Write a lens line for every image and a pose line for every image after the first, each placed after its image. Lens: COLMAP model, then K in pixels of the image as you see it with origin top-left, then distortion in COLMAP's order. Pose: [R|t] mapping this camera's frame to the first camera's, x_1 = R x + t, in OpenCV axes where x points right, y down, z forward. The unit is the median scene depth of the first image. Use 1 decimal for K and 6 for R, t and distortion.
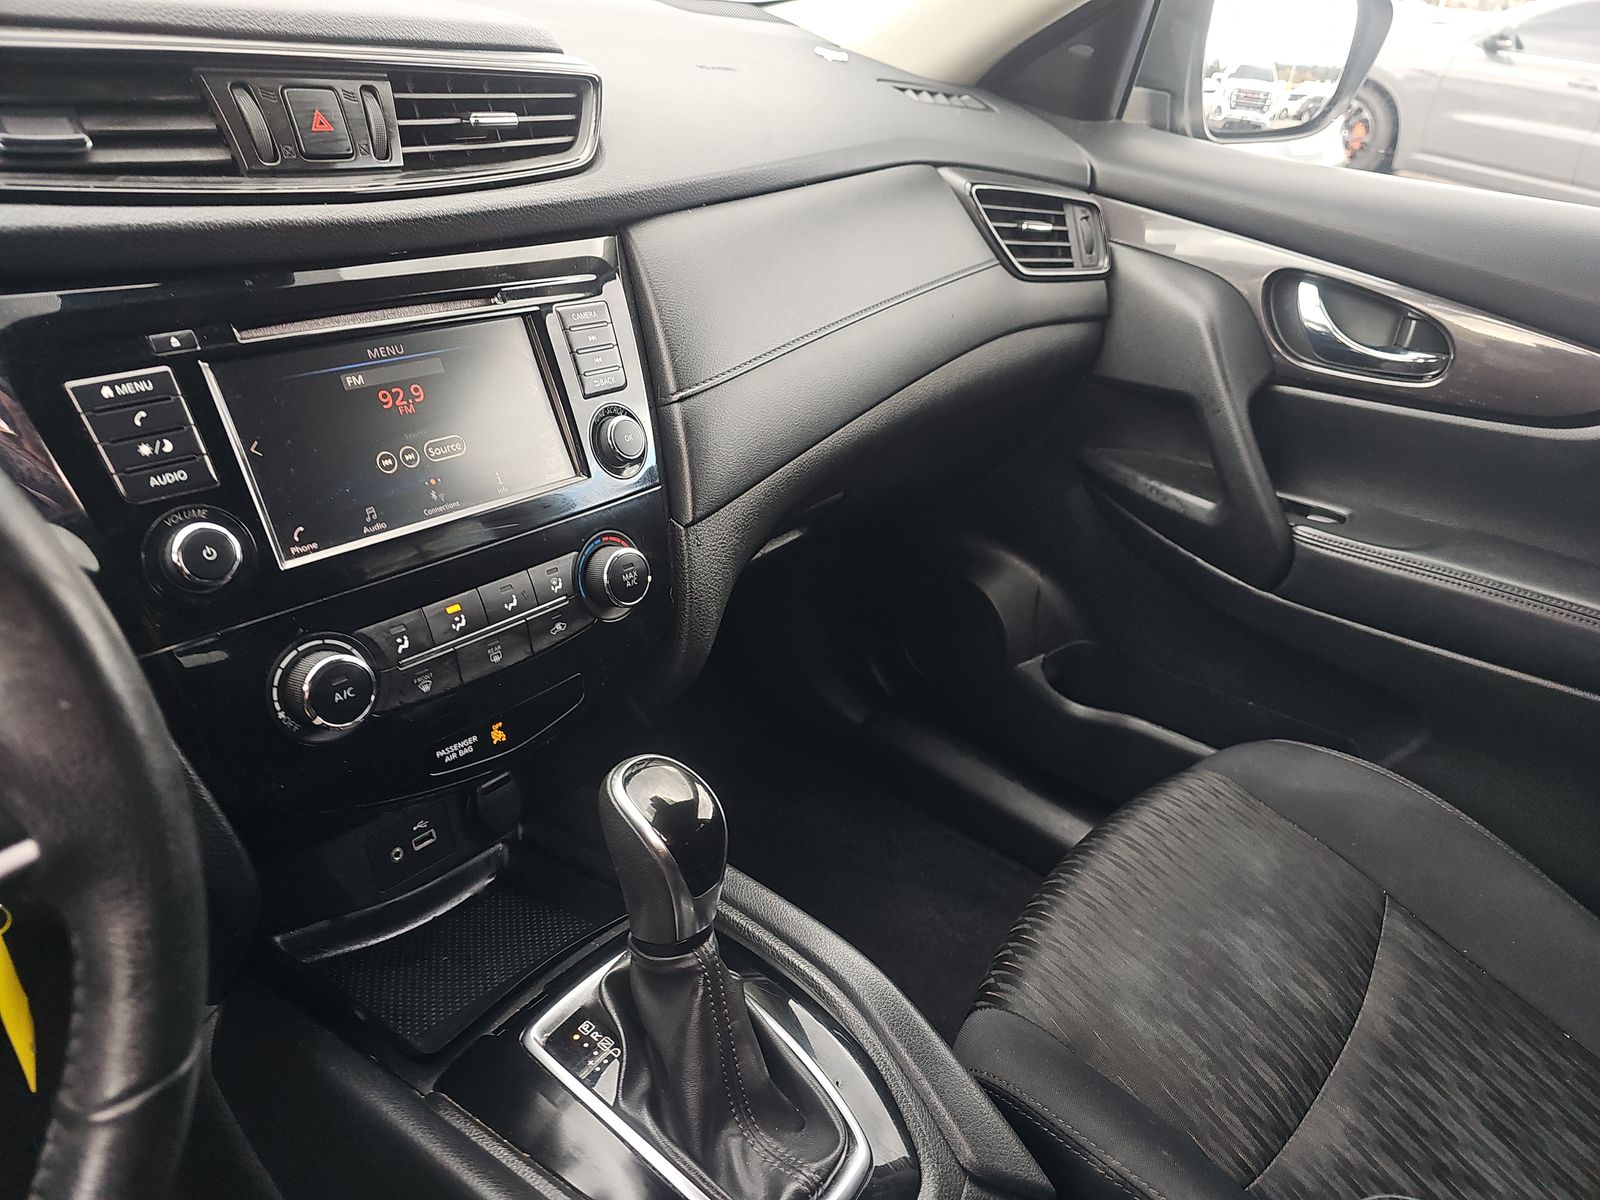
lens RADIAL K [[1074.1, 0, 800.4], [0, 1074.1, 604.6], [0, 0, 1]] dist [0.018317, -0.021779]
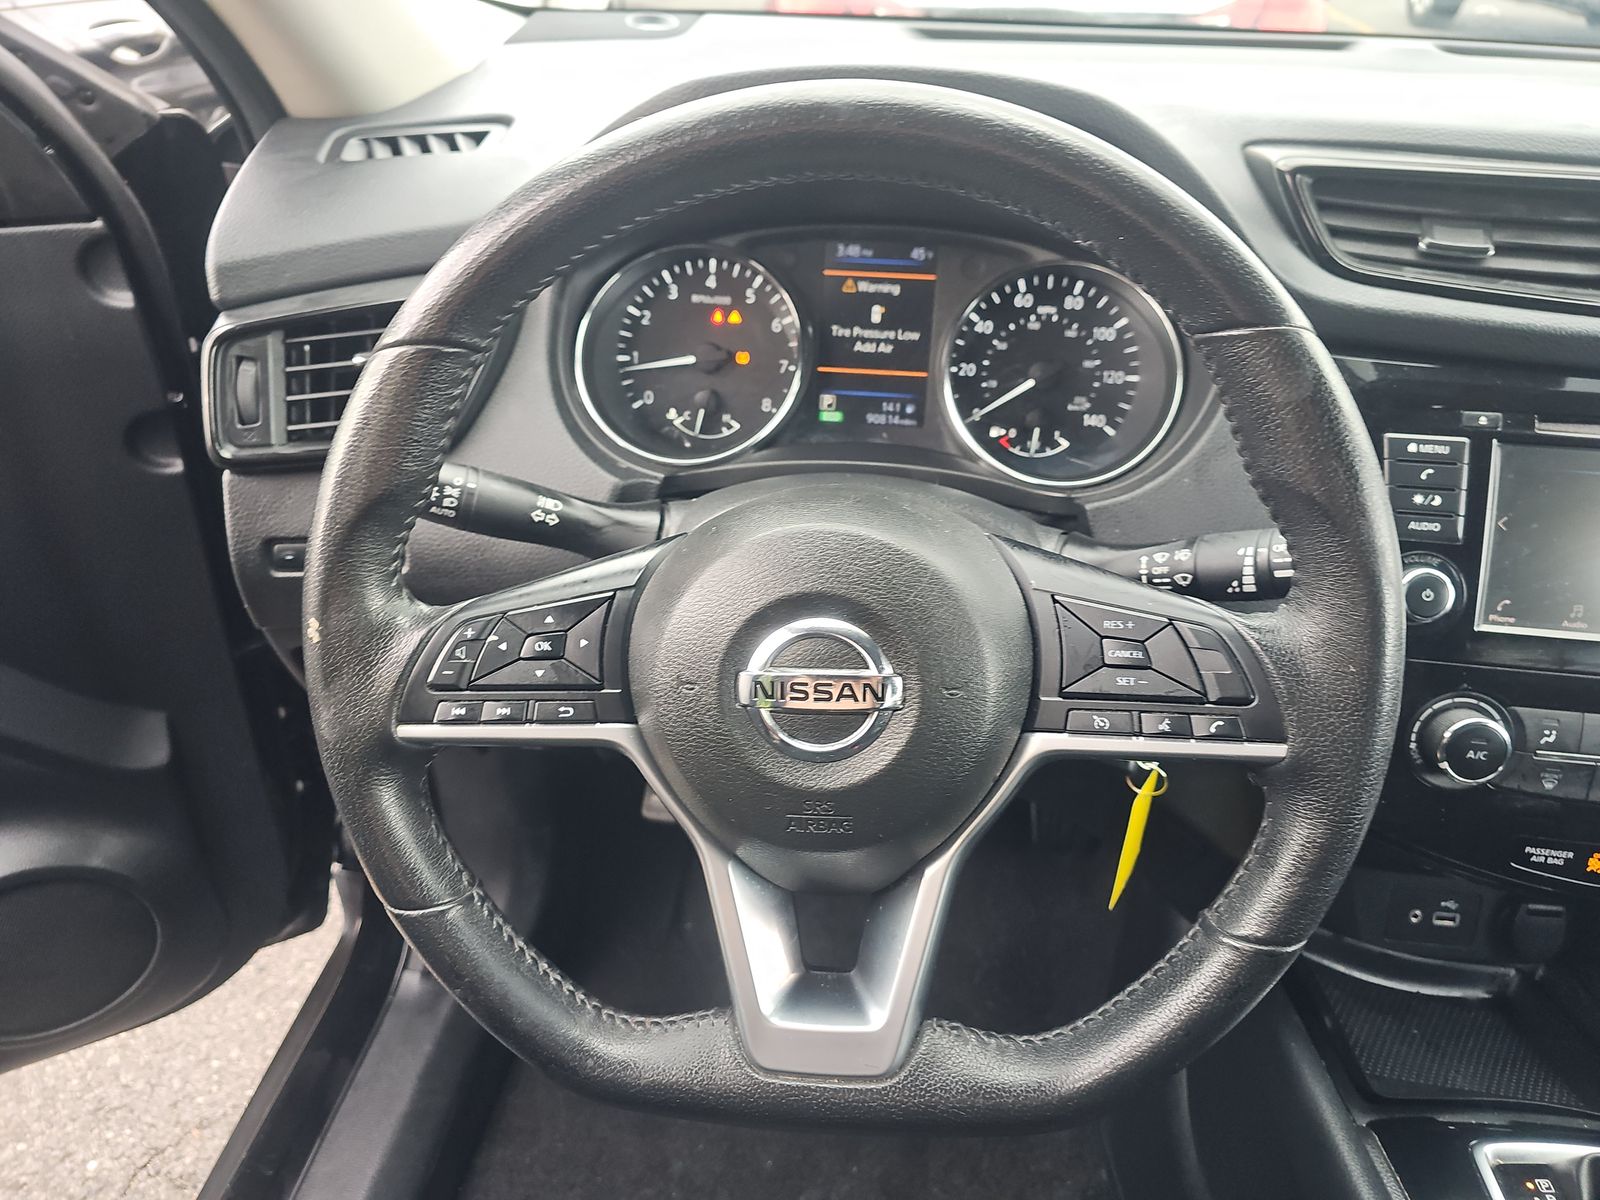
lens RADIAL K [[1074.1, 0, 791.3], [0, 1074.1, 604.4], [0, 0, 1]] dist [0.018317, -0.021779]
pose [[0.551961, 0.350470, -0.756644, -0.032265], [-0.383823, 0.912331, 0.142590, 0.052292], [0.740283, 0.211713, 0.638089, -0.226948]]
